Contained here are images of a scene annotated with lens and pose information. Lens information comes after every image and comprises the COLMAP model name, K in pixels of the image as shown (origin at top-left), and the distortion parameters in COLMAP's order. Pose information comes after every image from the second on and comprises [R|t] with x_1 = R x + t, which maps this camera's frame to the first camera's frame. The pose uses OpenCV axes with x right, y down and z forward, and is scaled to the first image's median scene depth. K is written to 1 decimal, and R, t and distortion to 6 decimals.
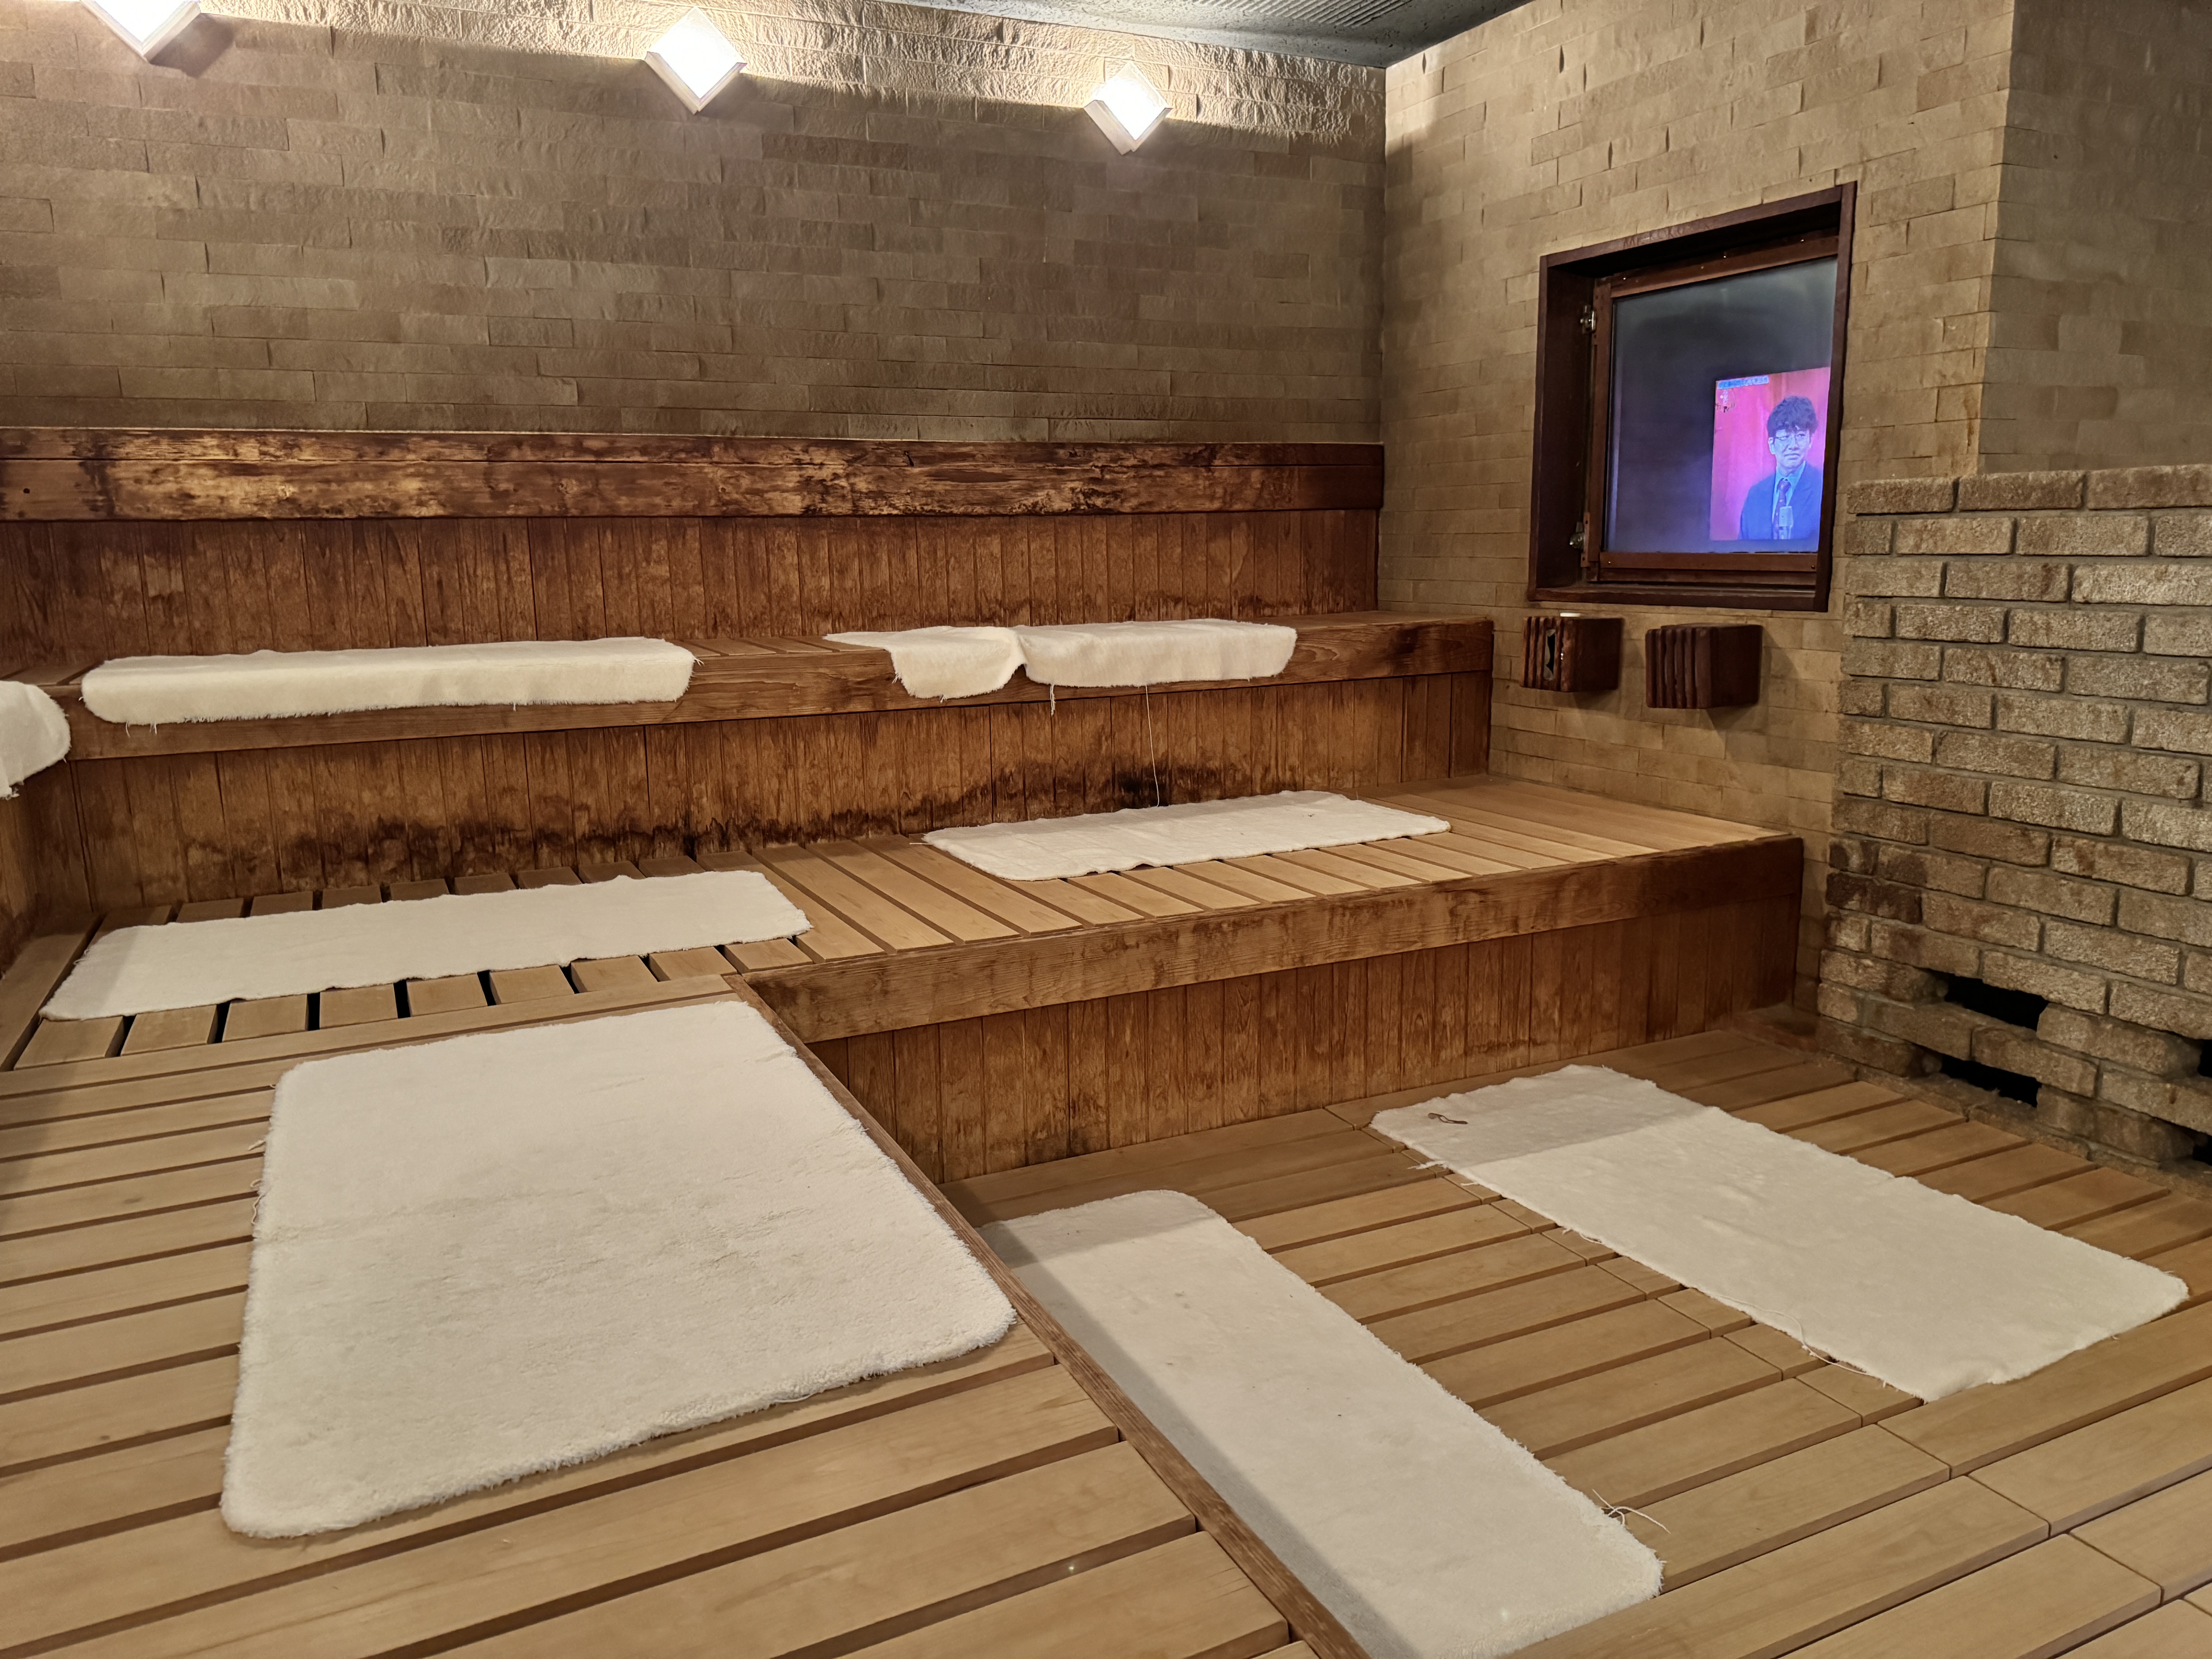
lens RADIAL K [[1562.5, 0, 1080.7], [0, 1562.5, 842.1], [0, 0, 1]] dist [0.112960, -0.211718]
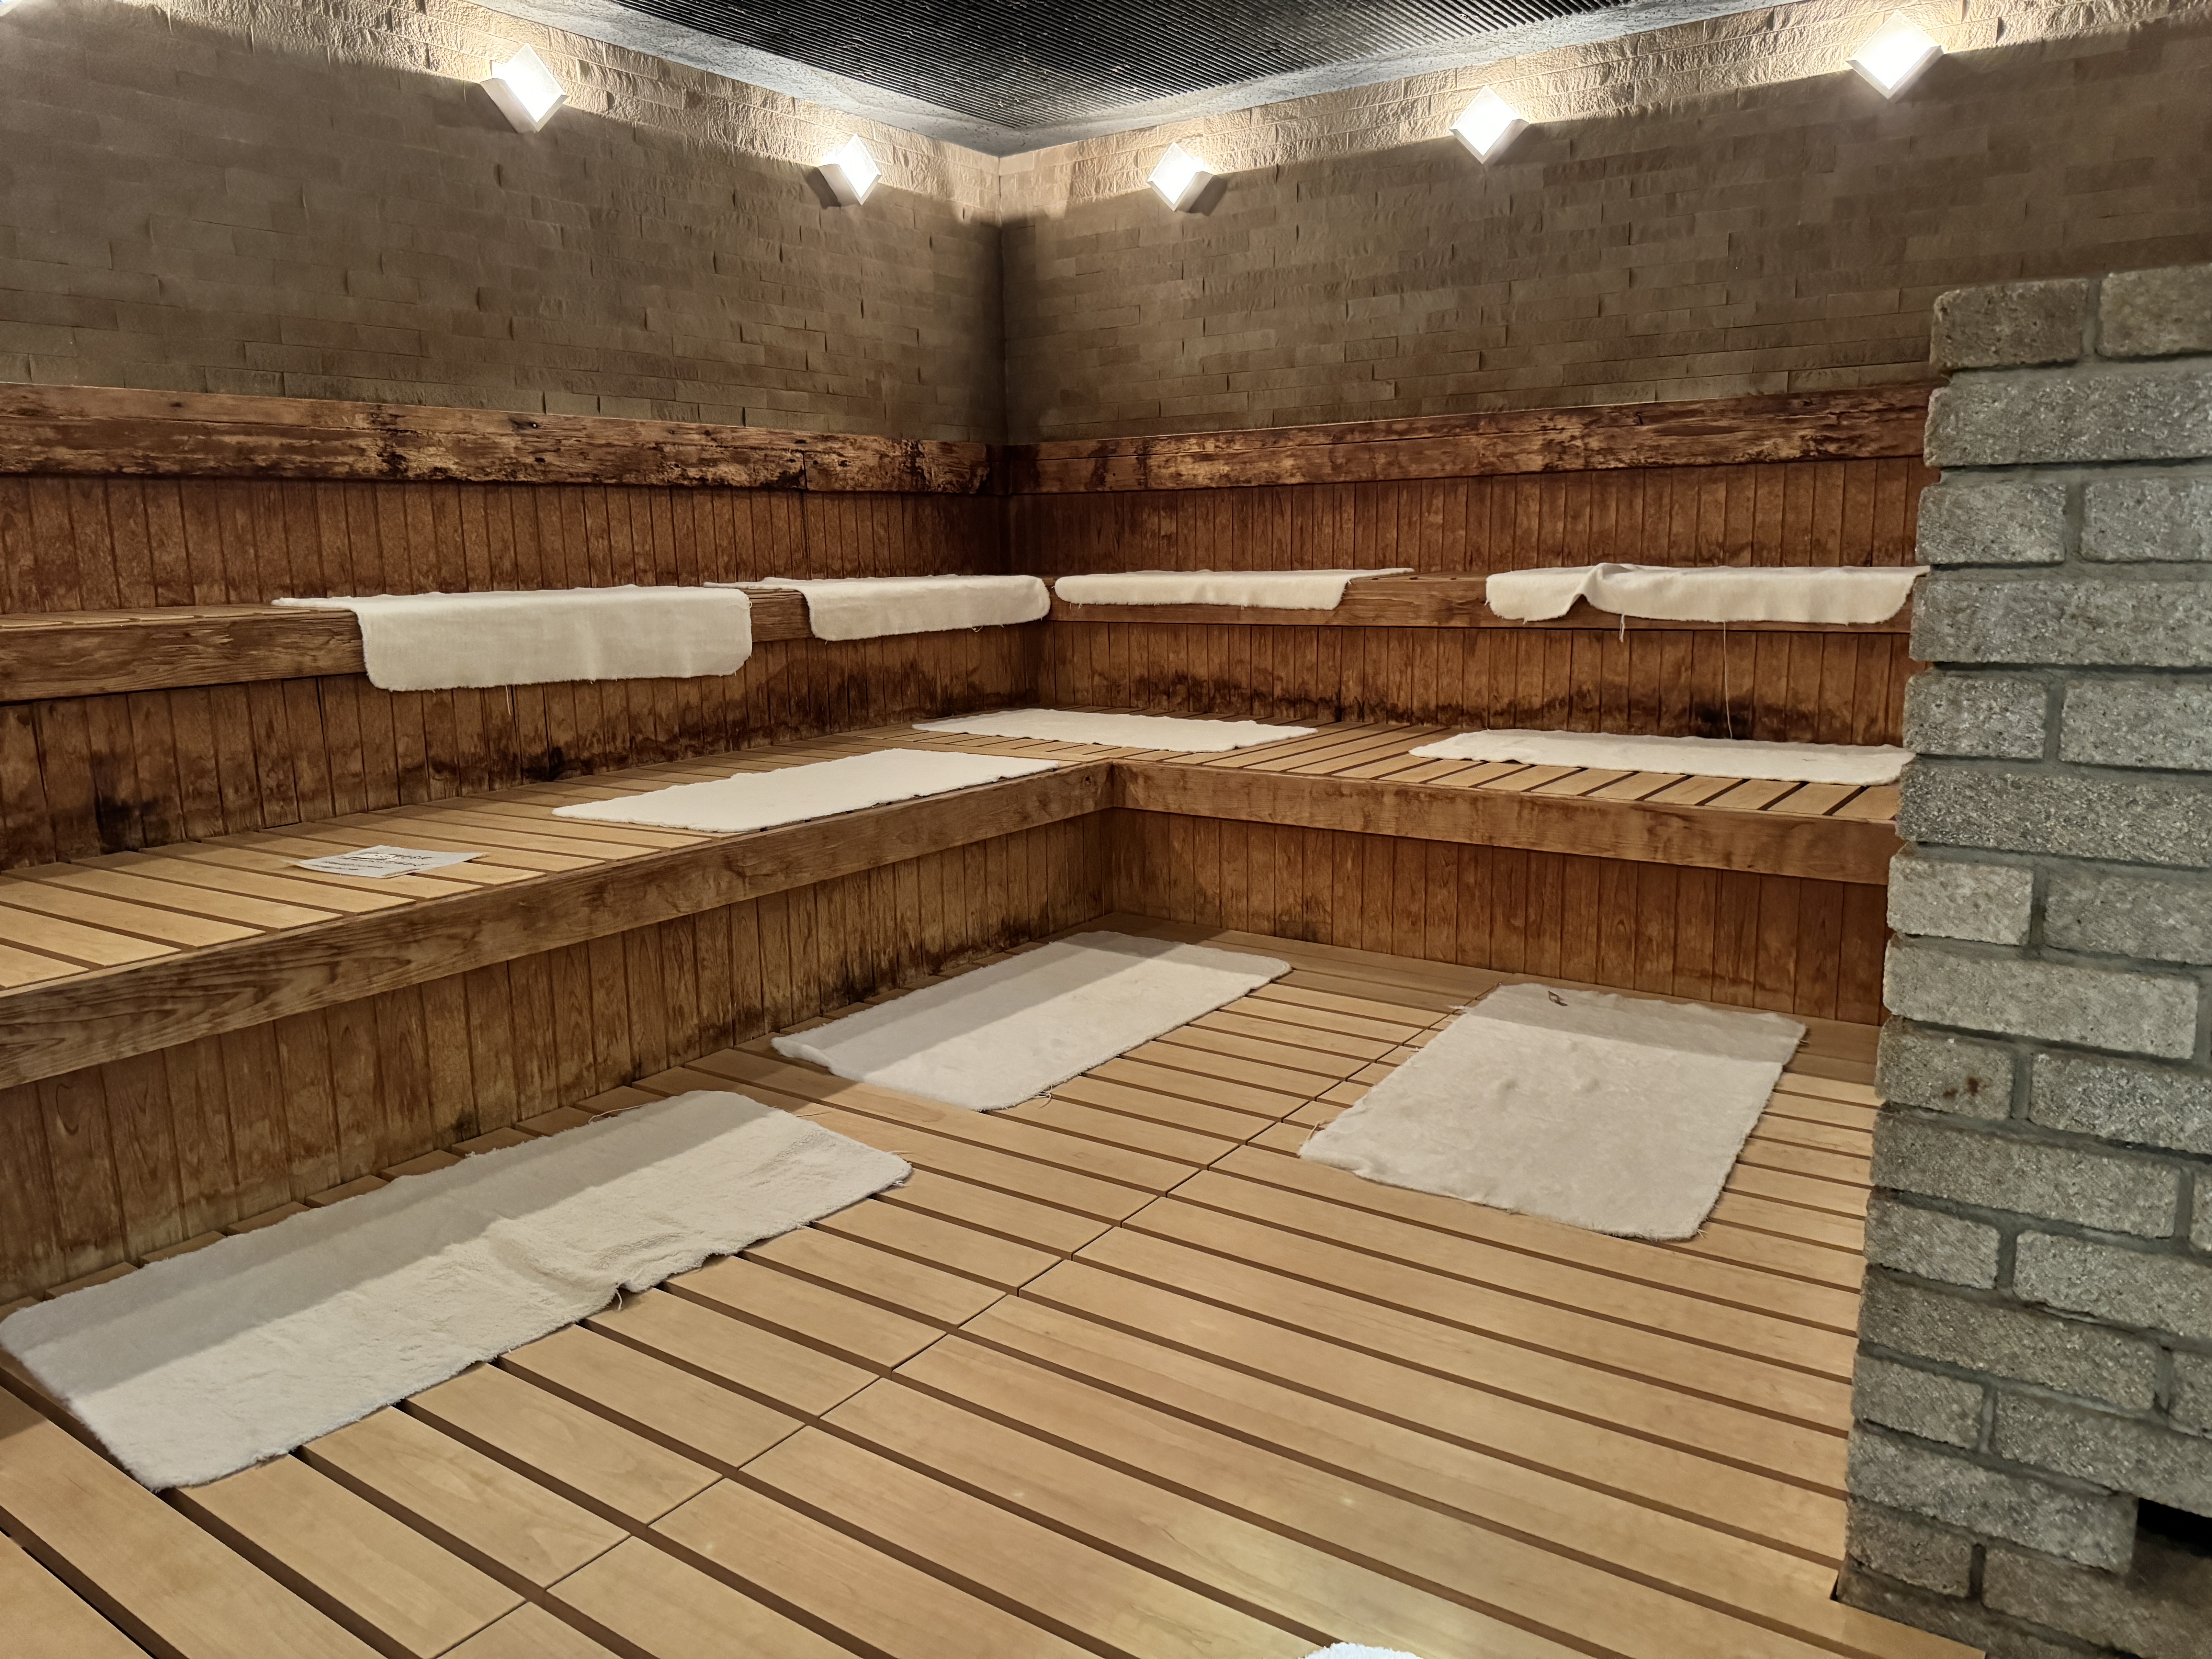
lens RADIAL K [[1562.5, 0, 1080.7], [0, 1562.5, 842.1], [0, 0, 1]] dist [0.112960, -0.211718]
pose [[0.473261, 0.175103, -0.863344, 0.832455], [-0.155905, 0.981224, 0.113548, -0.008311], [0.867017, 0.080862, 0.491674, 0.111028]]
